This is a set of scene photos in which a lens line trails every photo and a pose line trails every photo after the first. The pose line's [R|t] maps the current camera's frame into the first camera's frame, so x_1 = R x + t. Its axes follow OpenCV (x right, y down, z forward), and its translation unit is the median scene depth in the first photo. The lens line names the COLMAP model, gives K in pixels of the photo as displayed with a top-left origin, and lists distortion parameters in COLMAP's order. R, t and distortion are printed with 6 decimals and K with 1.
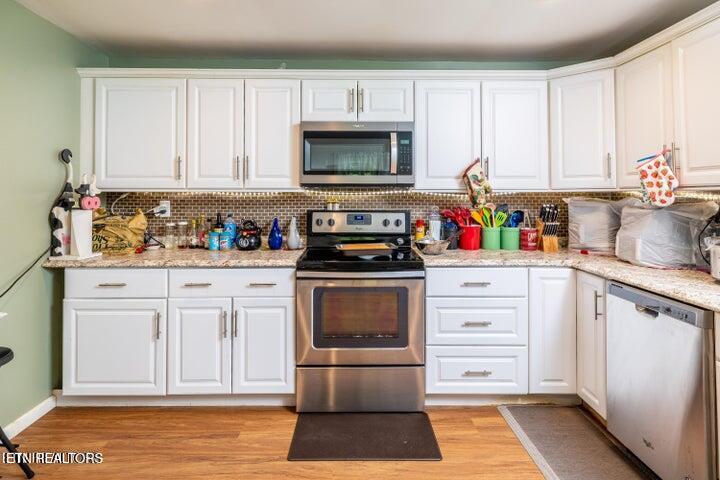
lens RADIAL K [[414.2, 0, 359.5], [0, 414.2, 189.6], [0, 0, 1]] dist [-0.000161, -0.002431]
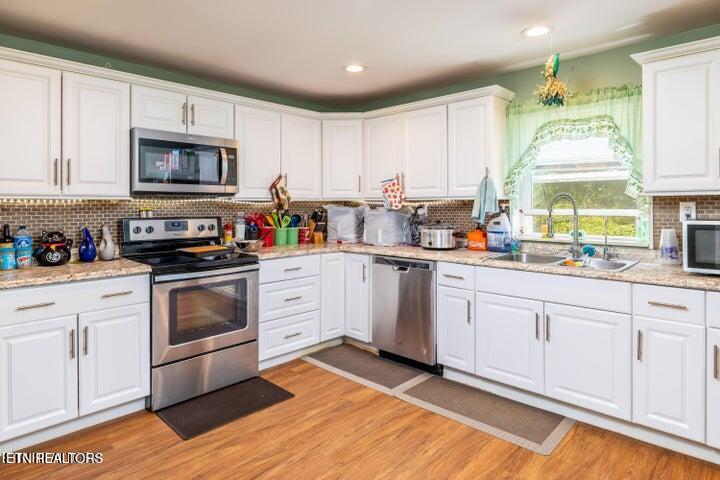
lens RADIAL K [[414.2, 0, 360.9], [0, 414.2, 206.7], [0, 0, 1]] dist [-0.000161, -0.002431]
pose [[0.702019, -0.005936, 0.712134, -0.492914], [-0.010108, 0.999781, 0.018299, -0.000669], [-0.712087, -0.020044, 0.701806, -0.084279]]
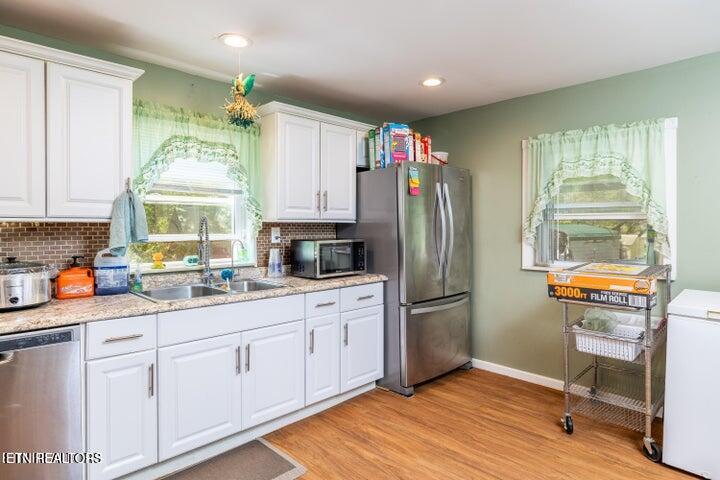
lens RADIAL K [[414.2, 0, 349.2], [0, 414.2, 233.0], [0, 0, 1]] dist [-0.000161, -0.002431]
pose [[-0.671757, -0.007578, 0.740733, -0.337114], [-0.010877, 0.999941, 0.000366, 0.013357], [-0.740692, -0.007811, -0.671800, 0.749536]]
